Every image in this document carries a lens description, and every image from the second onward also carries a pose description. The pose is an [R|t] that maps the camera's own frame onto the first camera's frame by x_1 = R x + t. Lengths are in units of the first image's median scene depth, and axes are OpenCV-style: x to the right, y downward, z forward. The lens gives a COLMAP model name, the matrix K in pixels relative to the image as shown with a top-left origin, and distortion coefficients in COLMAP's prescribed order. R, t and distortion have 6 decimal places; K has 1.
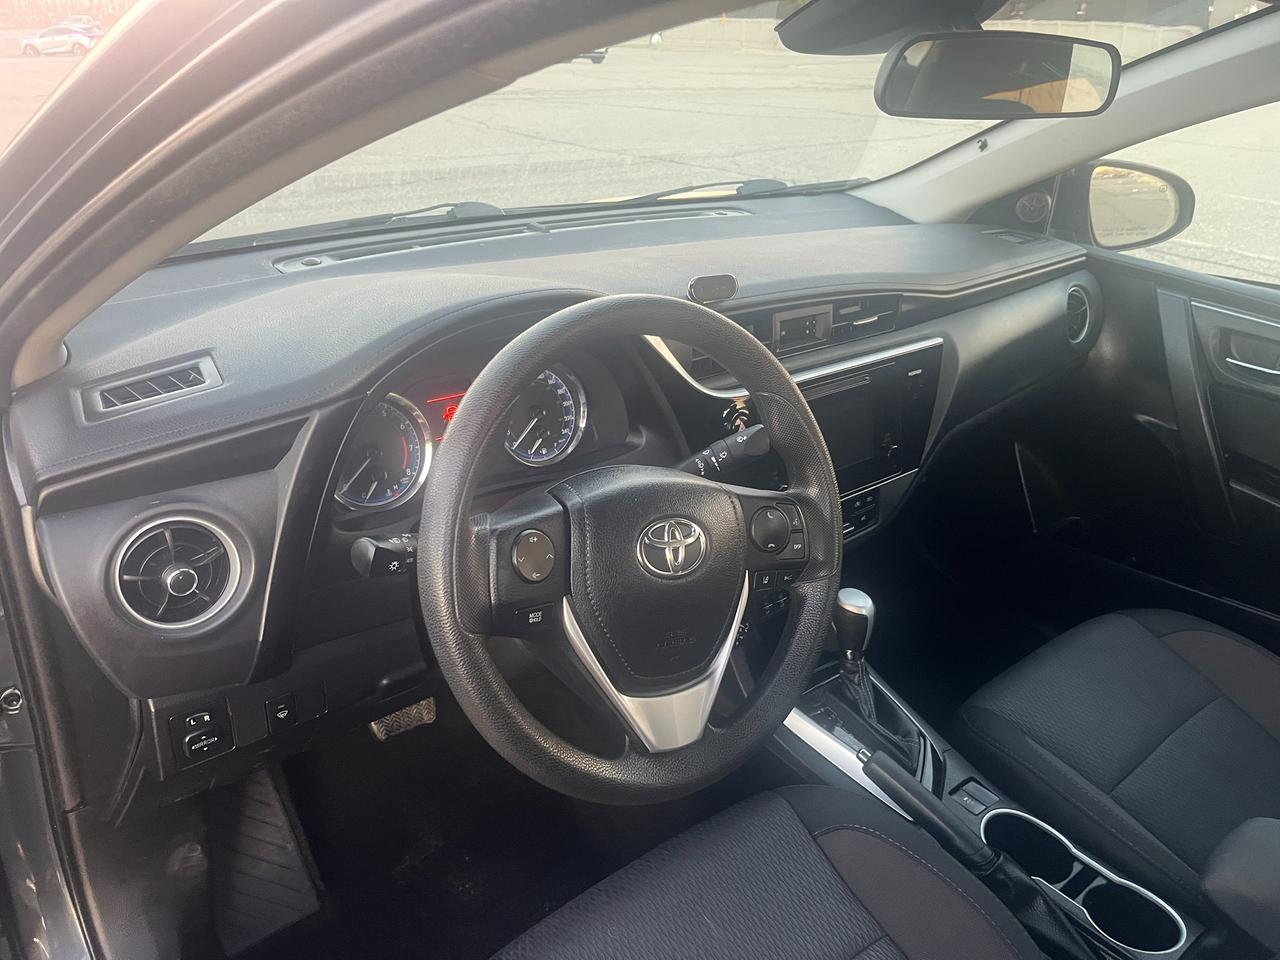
lens RADIAL K [[984.0, 0, 636.1], [0, 984.0, 468.2], [0, 0, 1]] dist [0.039442, -0.072962]
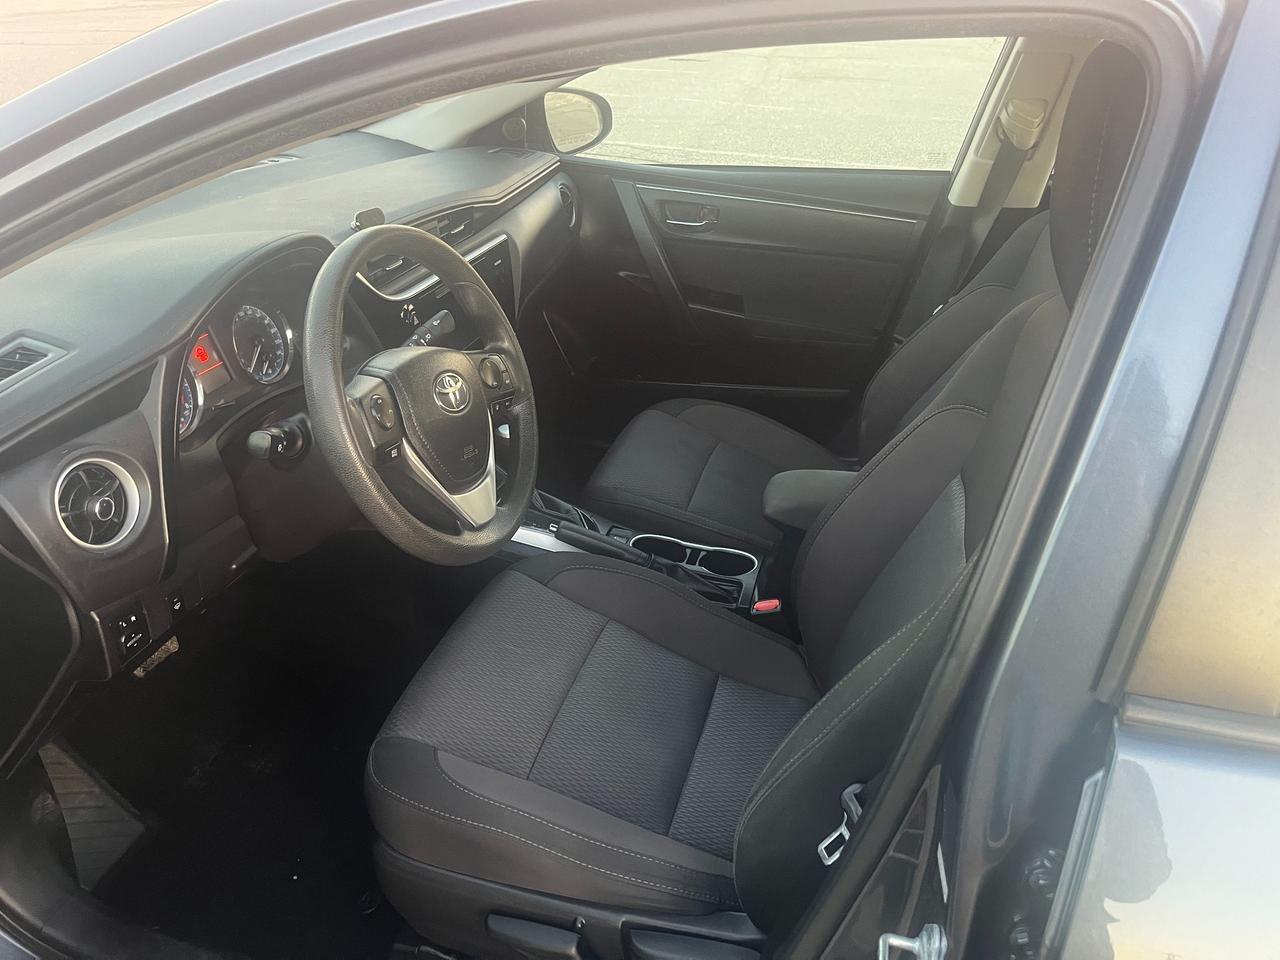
lens RADIAL K [[984.0, 0, 641.9], [0, 984.0, 475.3], [0, 0, 1]] dist [0.039442, -0.072962]
pose [[0.816906, -0.280020, 0.504236, -0.369822], [0.238756, 0.959994, 0.146313, 0.037885], [-0.525034, 0.000865, 0.851081, -0.298066]]
